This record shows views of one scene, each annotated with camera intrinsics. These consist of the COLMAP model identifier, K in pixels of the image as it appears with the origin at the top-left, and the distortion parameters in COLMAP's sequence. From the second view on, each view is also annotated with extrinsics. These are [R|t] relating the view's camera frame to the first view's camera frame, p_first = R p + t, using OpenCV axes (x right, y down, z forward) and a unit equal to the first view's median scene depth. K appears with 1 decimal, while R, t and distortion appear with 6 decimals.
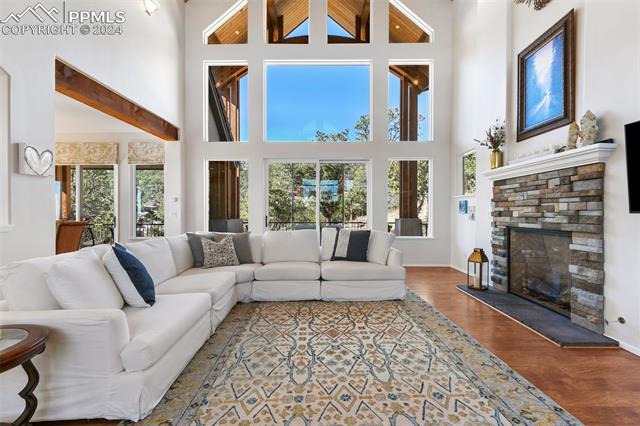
lens RADIAL K [[289.0, 0, 322.1], [0, 289.0, 212.7], [0, 0, 1]] dist [0.007259, -0.001123]
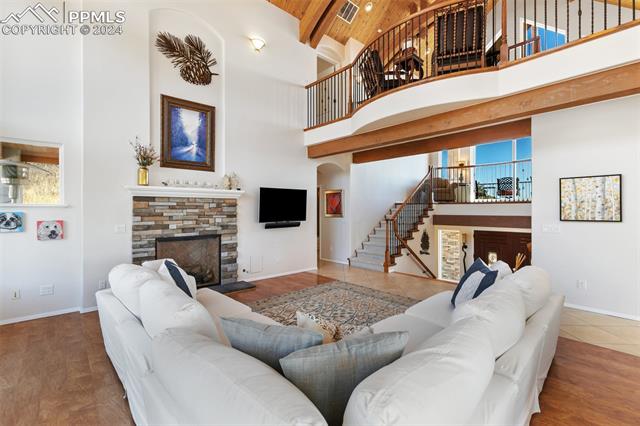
lens RADIAL K [[289.0, 0, 321.2], [0, 289.0, 209.1], [0, 0, 1]] dist [0.007259, -0.001123]
pose [[-0.677716, 0.005622, 0.735302, -0.896403], [0.005624, 0.999981, -0.002462, -0.084907], [-0.735302, 0.002467, -0.677735, 1.818156]]
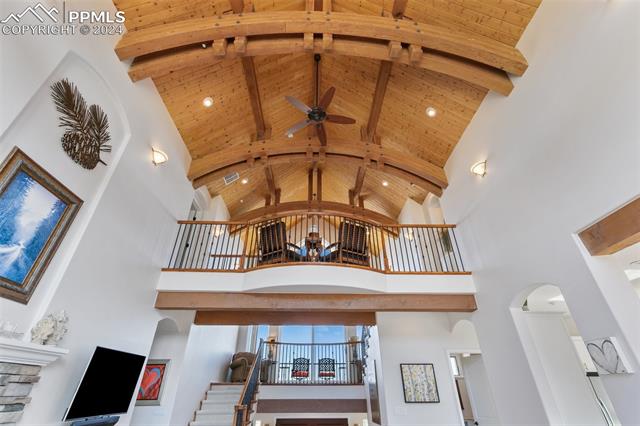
lens RADIAL K [[289.0, 0, 322.6], [0, 289.0, 212.7], [0, 0, 1]] dist [0.007259, -0.001123]
pose [[-0.999239, -0.017453, -0.034889, -0.014362], [0.003505, 0.850566, -0.525857, -0.081565], [0.038853, -0.525579, -0.849857, 2.080290]]
